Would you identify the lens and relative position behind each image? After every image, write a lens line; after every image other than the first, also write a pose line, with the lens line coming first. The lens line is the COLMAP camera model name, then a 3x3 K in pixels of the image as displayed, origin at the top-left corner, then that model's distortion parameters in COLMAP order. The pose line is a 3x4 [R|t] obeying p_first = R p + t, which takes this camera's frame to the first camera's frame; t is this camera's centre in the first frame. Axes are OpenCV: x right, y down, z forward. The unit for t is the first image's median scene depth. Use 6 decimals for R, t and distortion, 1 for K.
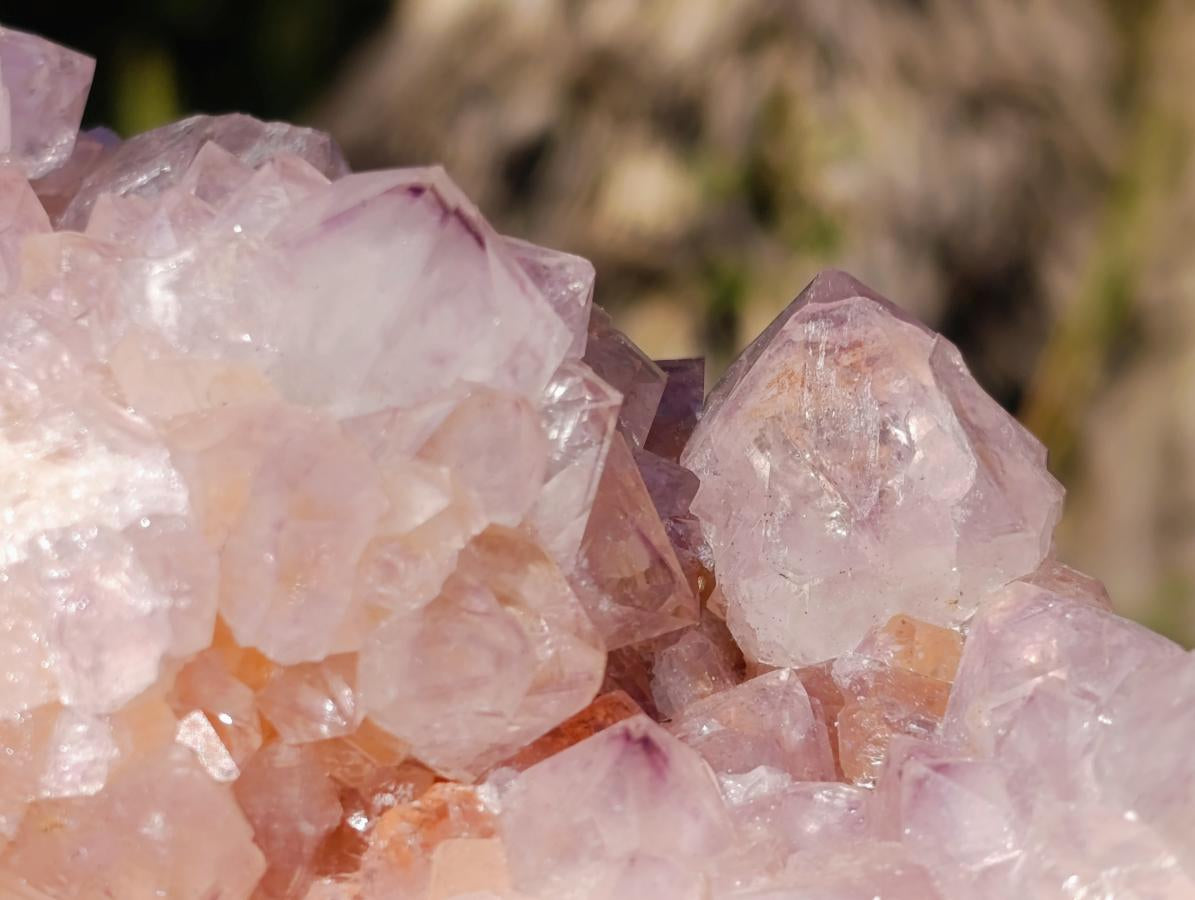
lens RADIAL K [[3560.9, 0, 597.5], [0, 3560.9, 450.0], [0, 0, 1]] dist [0.399491, -2.874087]
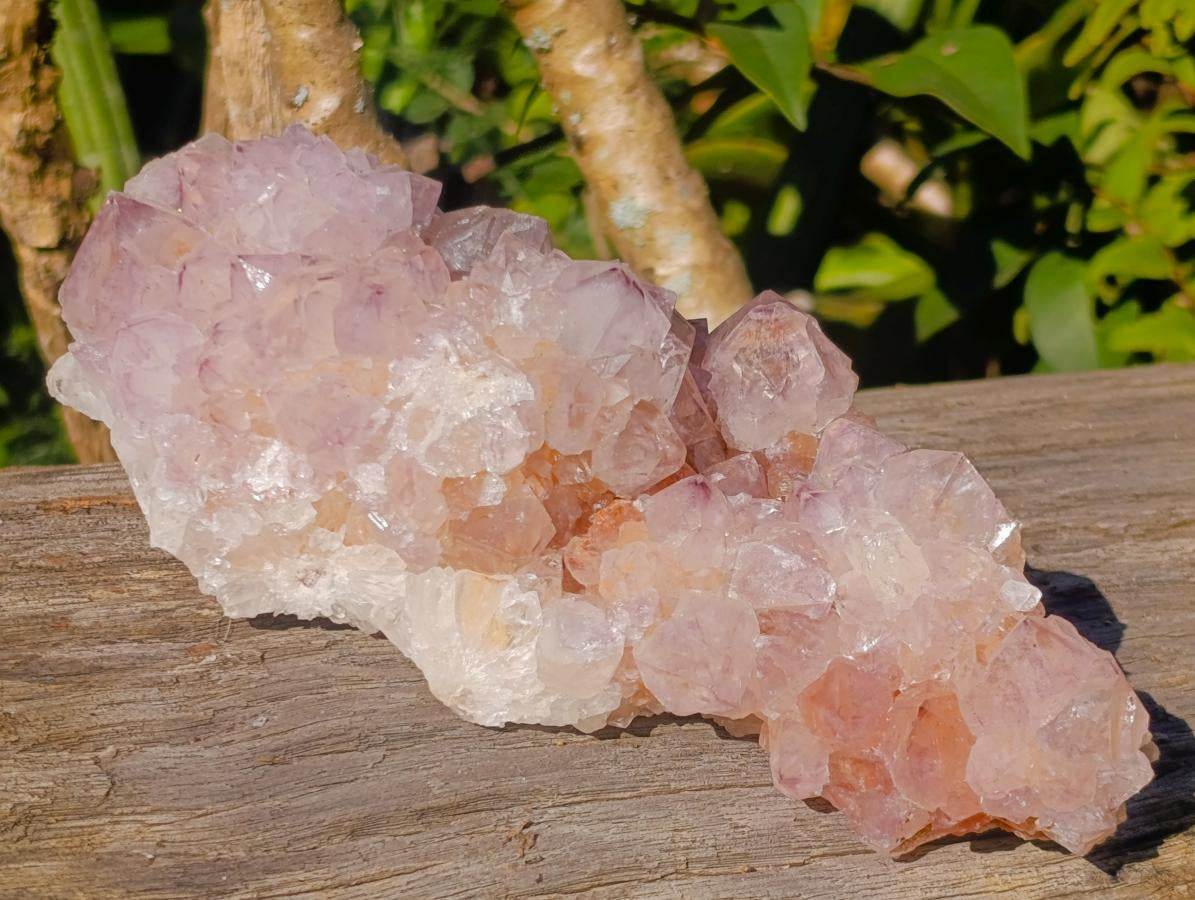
lens RADIAL K [[3560.9, 0, 597.5], [0, 3560.9, 450.0], [0, 0, 1]] dist [0.399491, -2.874087]
pose [[0.996071, 0.000300, 0.088559, -0.286191], [-0.009183, 0.994953, 0.099921, -0.197812], [-0.088082, -0.100342, 0.991046, -1.529362]]
